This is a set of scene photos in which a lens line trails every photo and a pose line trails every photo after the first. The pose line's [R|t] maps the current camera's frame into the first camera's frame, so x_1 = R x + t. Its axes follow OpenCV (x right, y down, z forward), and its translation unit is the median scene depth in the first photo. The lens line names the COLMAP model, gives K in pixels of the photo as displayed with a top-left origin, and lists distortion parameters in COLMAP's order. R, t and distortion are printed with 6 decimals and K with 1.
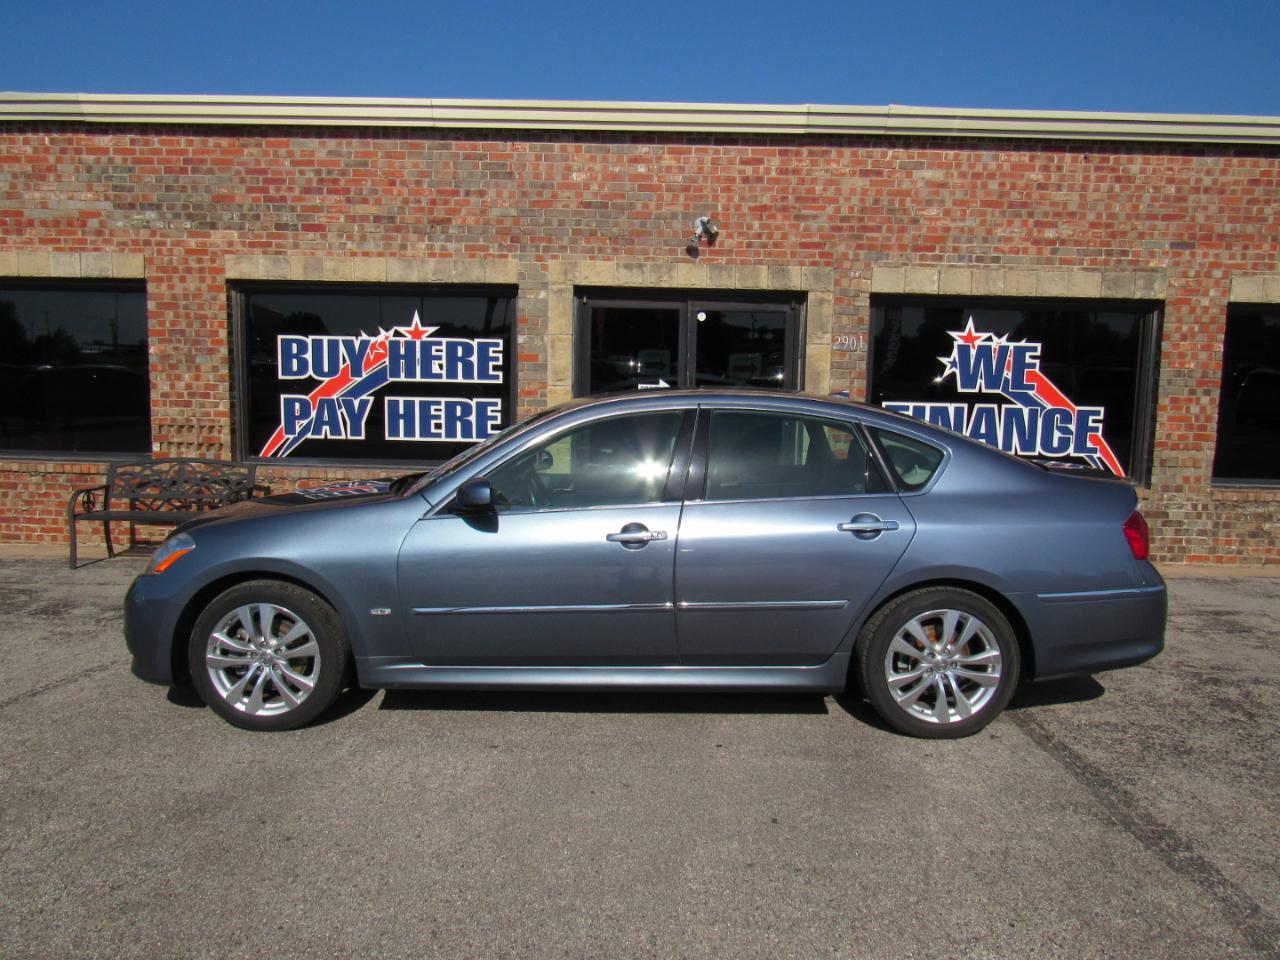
lens RADIAL K [[911.4, 0, 640.0], [0, 911.4, 480.0], [0, 0, 1]] dist [-0.030772, 0.007482]
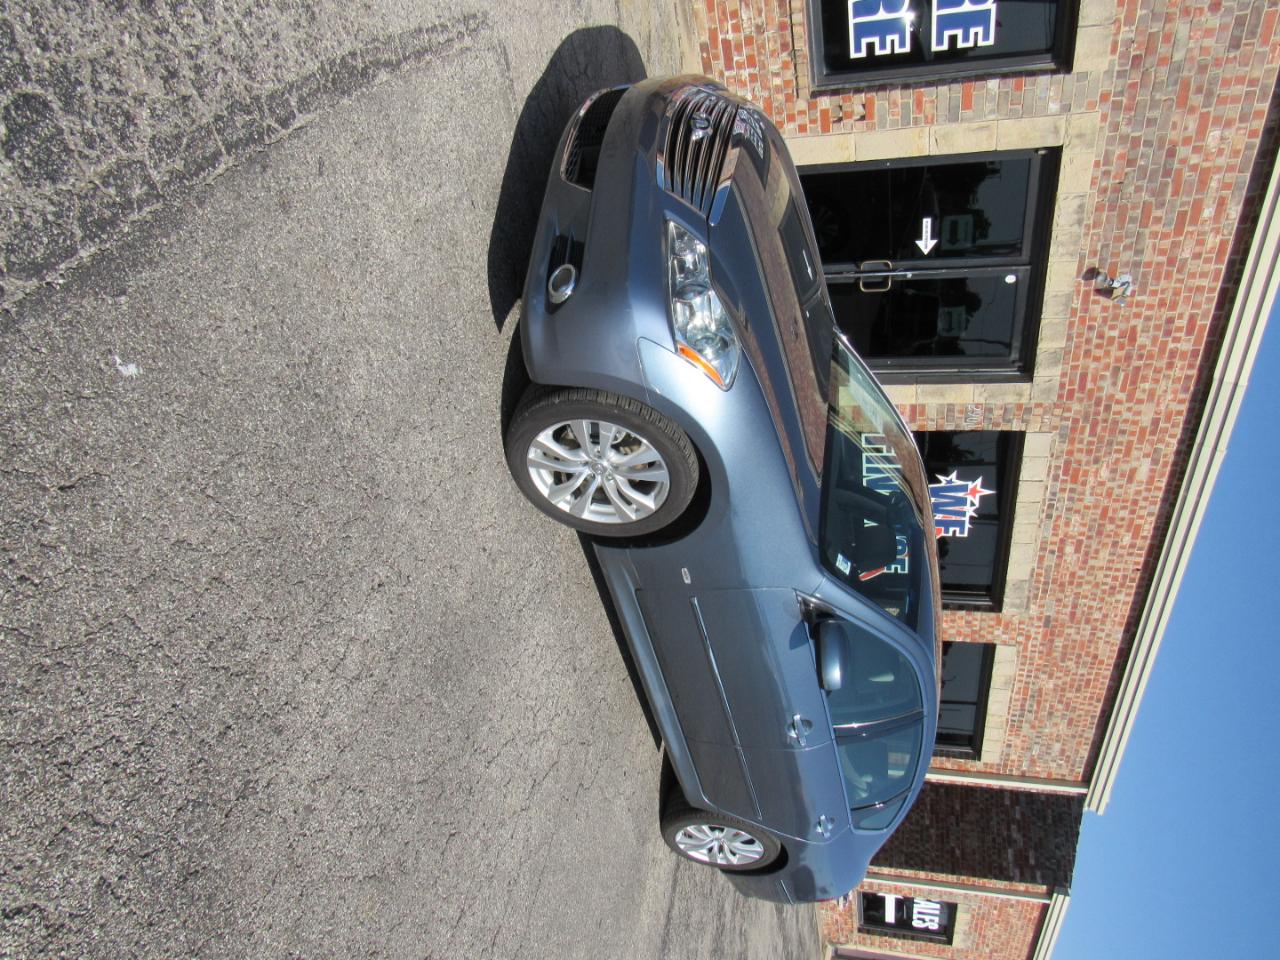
lens RADIAL K [[916.5, 0, 630.7], [0, 916.5, 478.1], [0, 0, 1]] dist [-0.047102, 0.007962]
pose [[0.216039, 0.701325, 0.679316, -0.480323], [-0.971180, 0.082609, 0.223574, -0.003935], [0.100680, -0.708039, 0.698959, 0.223090]]
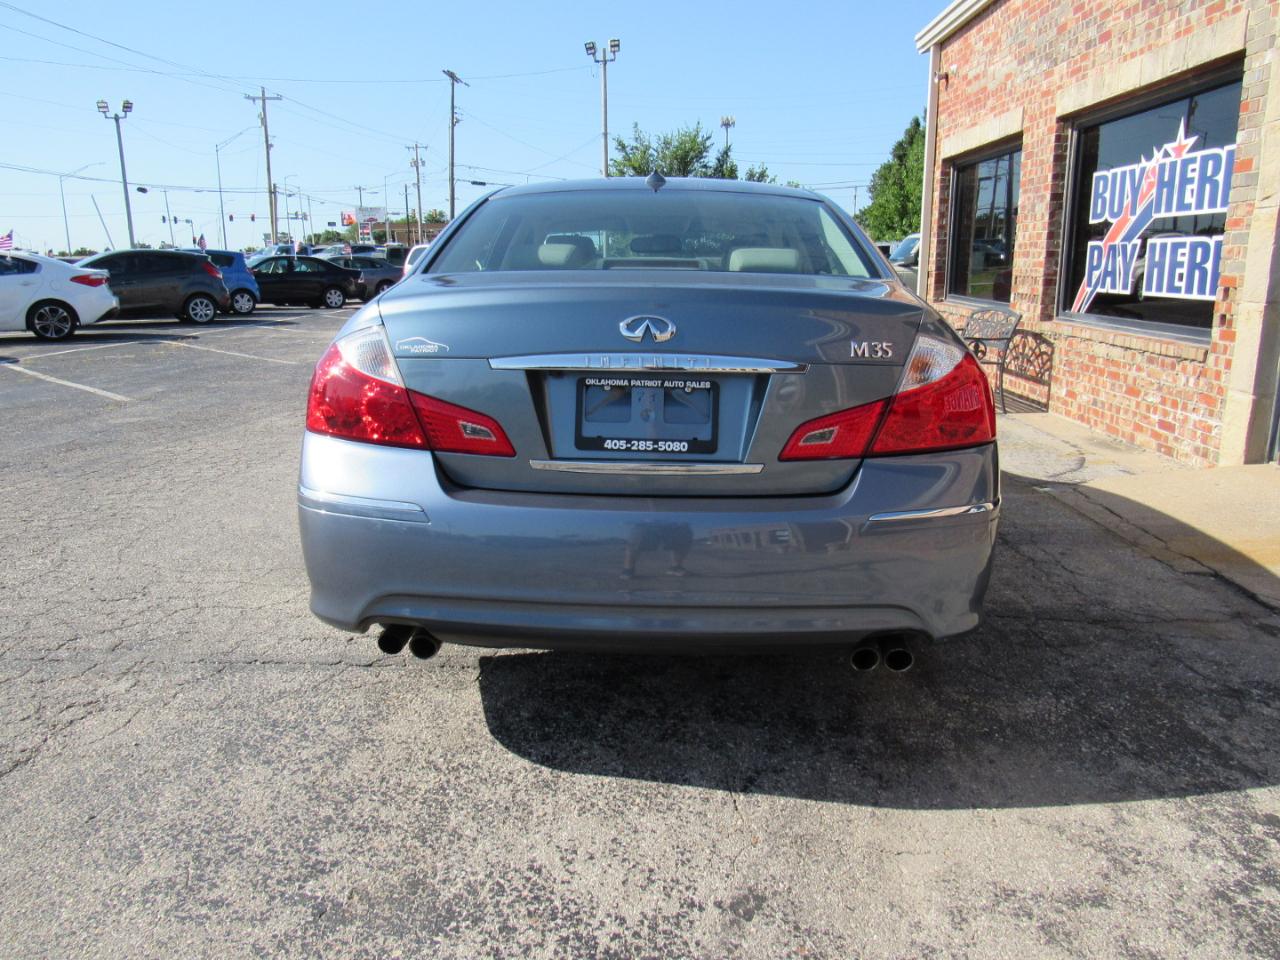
lens RADIAL K [[911.4, 0, 640.0], [0, 911.4, 480.0], [0, 0, 1]] dist [-0.030772, 0.007482]
pose [[-0.015647, 0.213798, -0.976753, 0.556897], [-0.104160, 0.971209, 0.214253, -0.011152], [0.994437, 0.105091, 0.007073, 0.606877]]
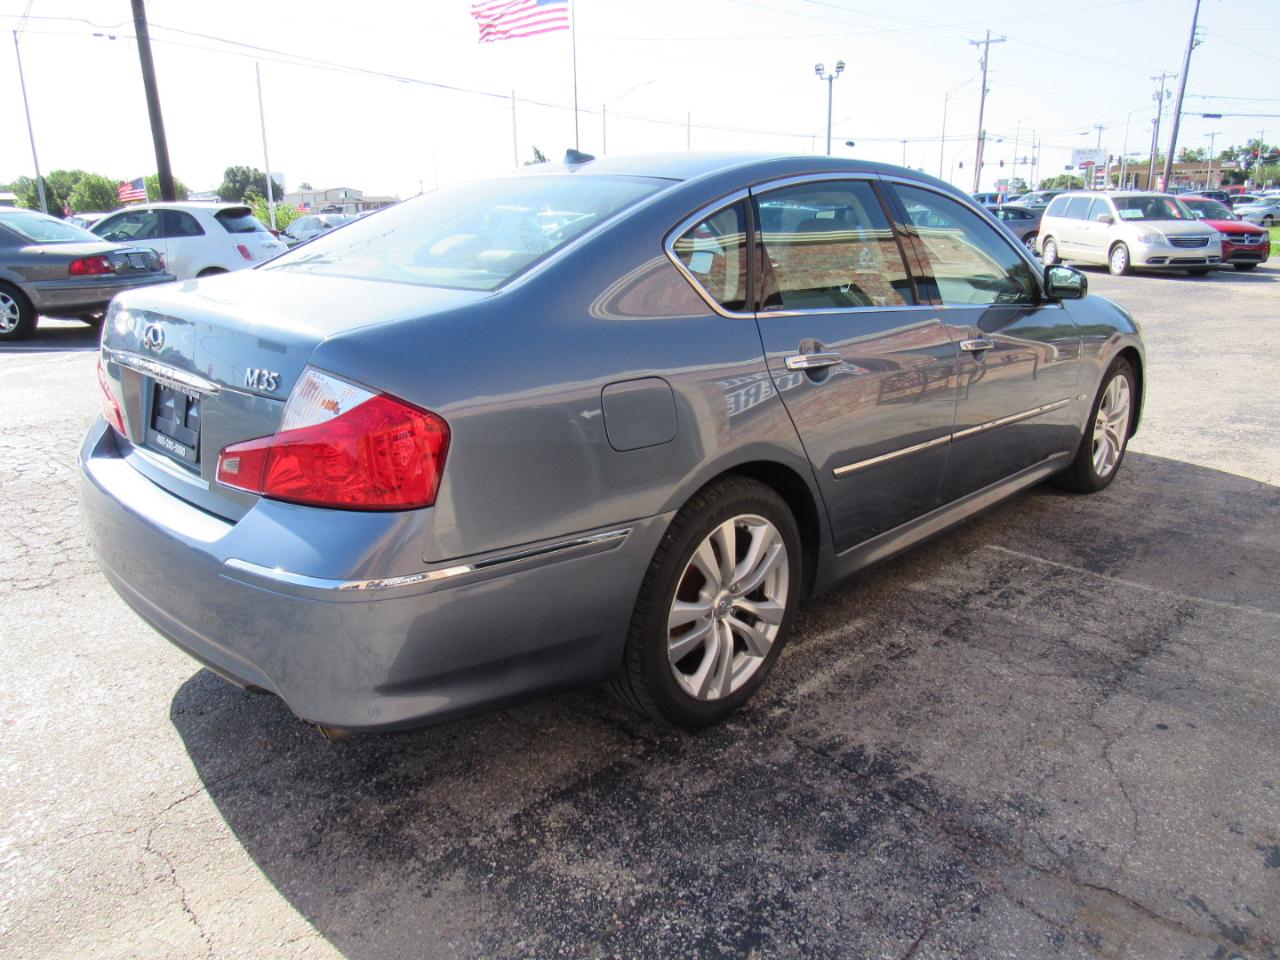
lens RADIAL K [[911.4, 0, 640.0], [0, 911.4, 480.0], [0, 0, 1]] dist [-0.030772, 0.007482]
pose [[-0.690544, 0.194499, -0.696649, 0.396572], [-0.073518, 0.939303, 0.335120, -0.058364], [0.719545, 0.282631, -0.634330, 0.889642]]
